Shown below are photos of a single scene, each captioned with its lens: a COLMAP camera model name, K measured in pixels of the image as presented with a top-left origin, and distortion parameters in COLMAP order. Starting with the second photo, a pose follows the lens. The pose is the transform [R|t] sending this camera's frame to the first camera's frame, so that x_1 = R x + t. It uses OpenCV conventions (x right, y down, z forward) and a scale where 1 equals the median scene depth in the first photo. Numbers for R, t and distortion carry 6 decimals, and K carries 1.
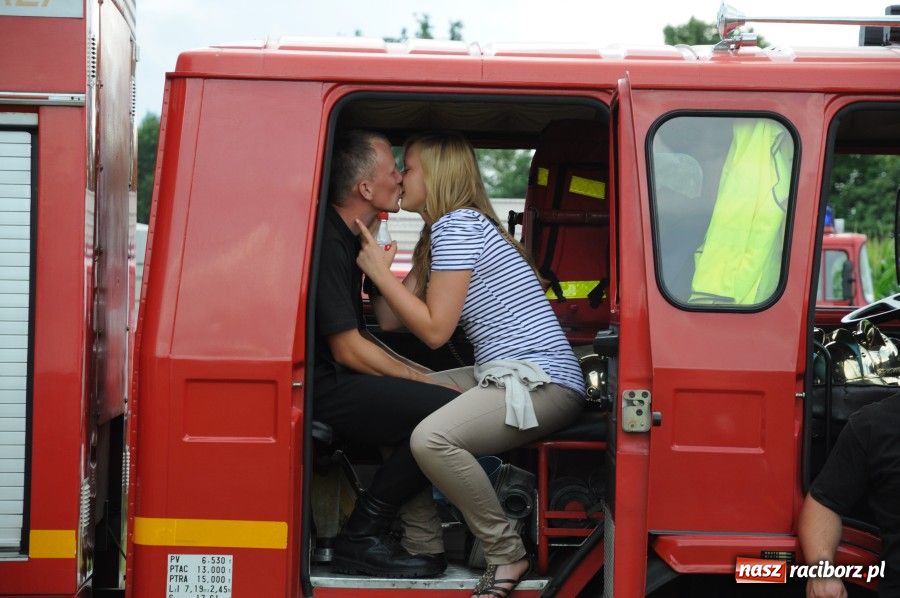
lens RADIAL K [[3826.4, 0, 449.7], [0, 3826.4, 270.4], [0, 0, 1]] dist [1.645333, 6.142876]
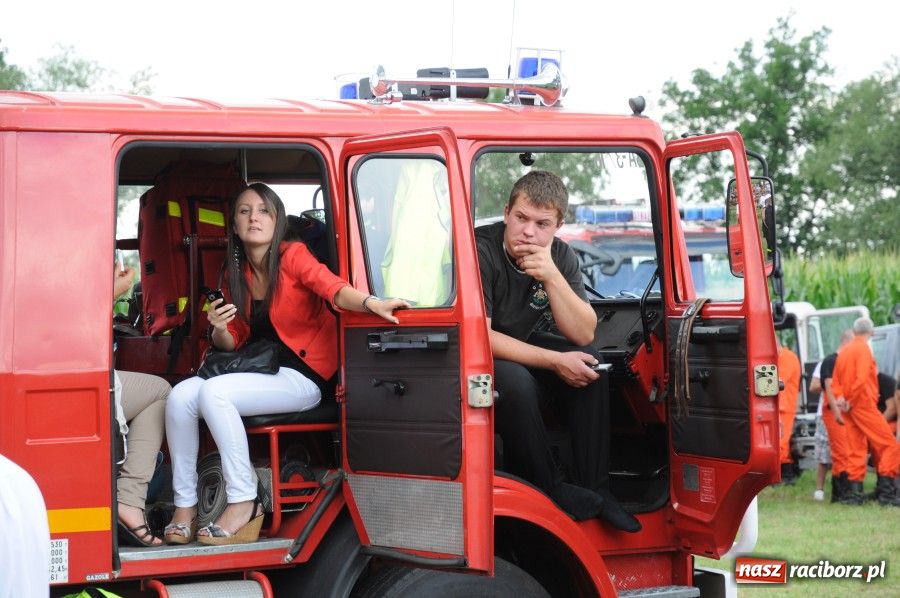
lens RADIAL K [[3826.4, 0, 449.7], [0, 3826.4, 270.4], [0, 0, 1]] dist [1.645333, 6.142876]
pose [[0.856122, -0.035323, 0.515565, -0.563421], [0.037008, 0.999290, 0.007011, -0.011487], [-0.515447, 0.013078, 0.856822, -0.072163]]
